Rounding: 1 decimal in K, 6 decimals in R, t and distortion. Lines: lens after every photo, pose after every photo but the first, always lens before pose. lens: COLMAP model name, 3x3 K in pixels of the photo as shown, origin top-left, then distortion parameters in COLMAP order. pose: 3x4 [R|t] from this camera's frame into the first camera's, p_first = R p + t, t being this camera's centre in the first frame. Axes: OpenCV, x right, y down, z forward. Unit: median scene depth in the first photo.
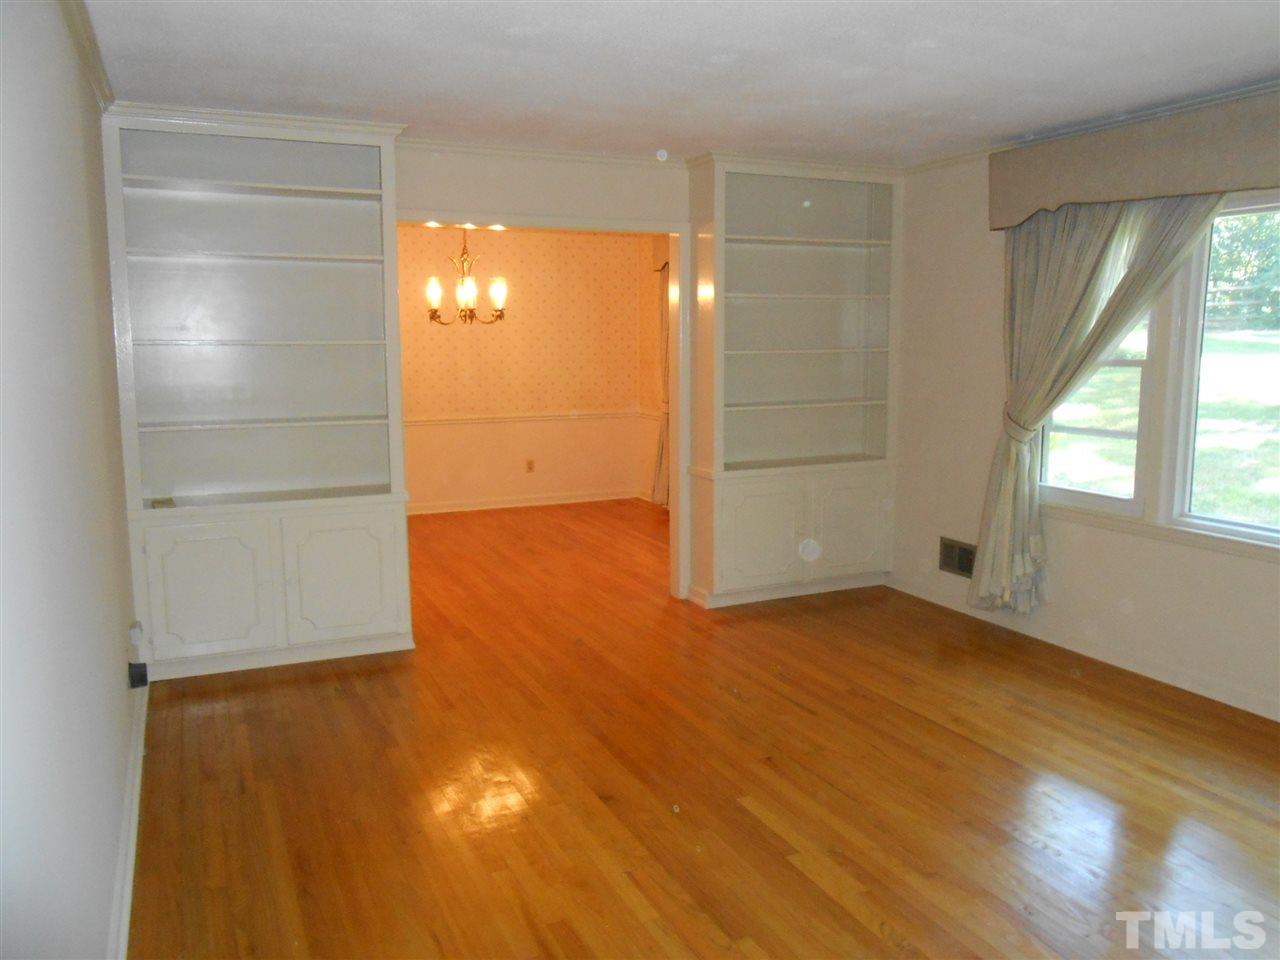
lens RADIAL K [[993.2, 0, 640.0], [0, 993.2, 480.0], [0, 0, 1]] dist [-0.008420, 0.006568]
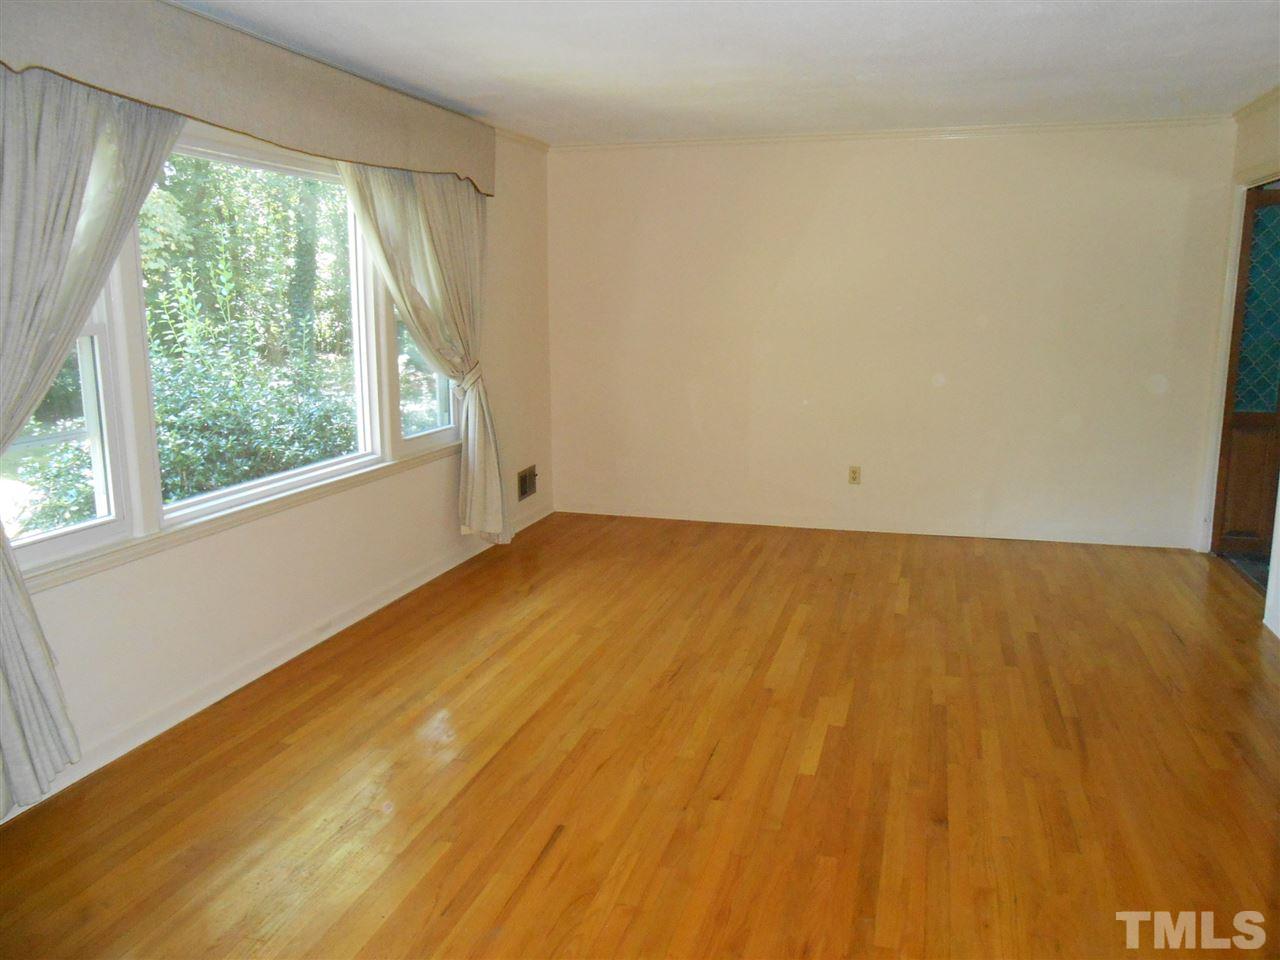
lens RADIAL K [[1081.1, 0, 640.0], [0, 1081.1, 480.0], [0, 0, 1]] dist [0.002373, 0.005610]
pose [[-0.774533, -0.090294, 0.626055, -0.251983], [0.106728, 0.956912, 0.270053, -0.153887], [-0.623464, 0.275982, -0.731523, 1.145386]]
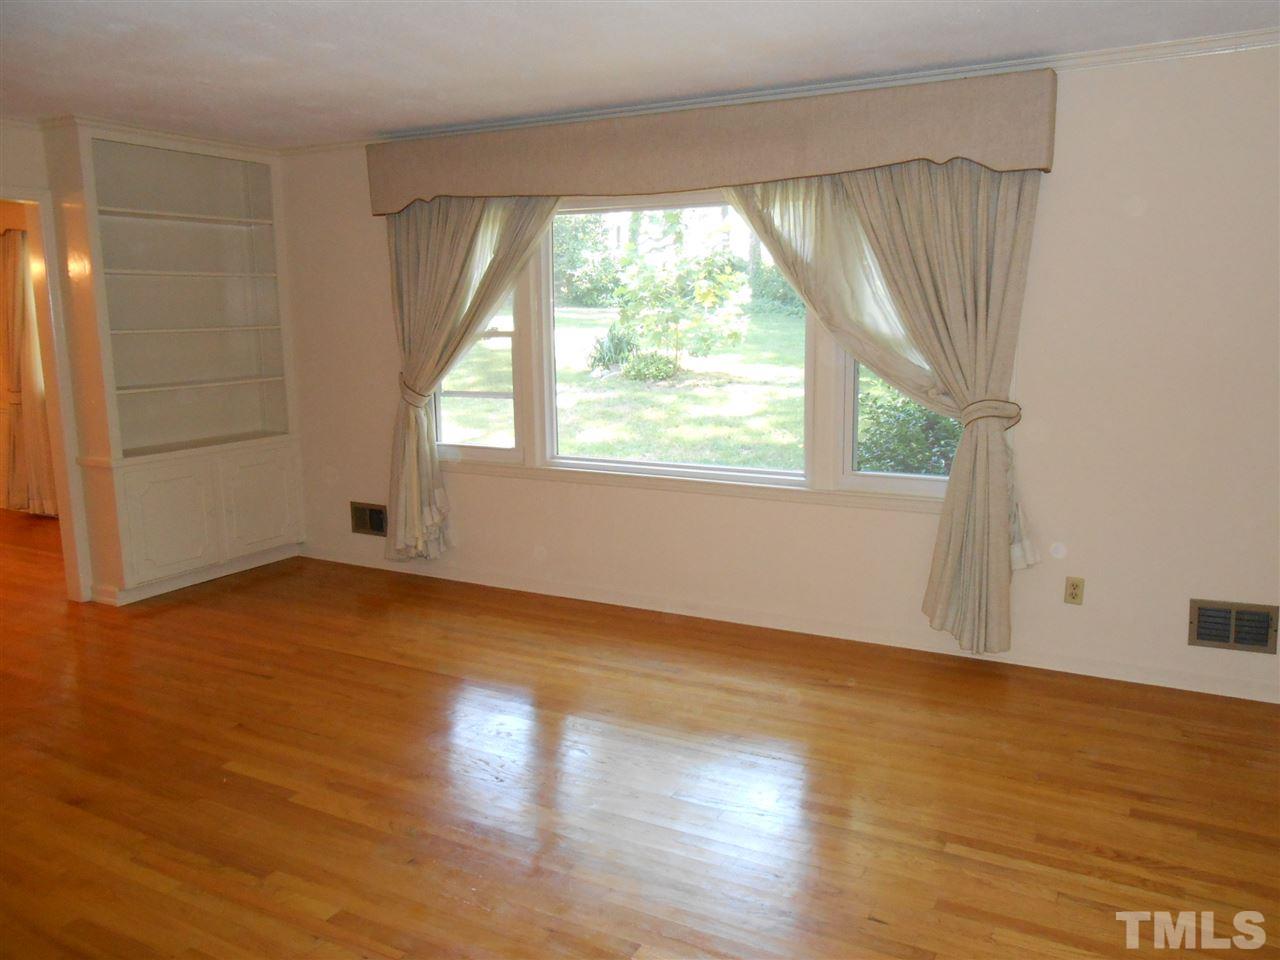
lens RADIAL K [[993.2, 0, 640.0], [0, 993.2, 480.0], [0, 0, 1]] dist [-0.008420, 0.006568]
pose [[0.805801, -0.103619, 0.583050, -0.077531], [0.091083, 0.994543, 0.050870, 0.009291], [-0.585140, 0.012115, 0.810842, -0.055042]]
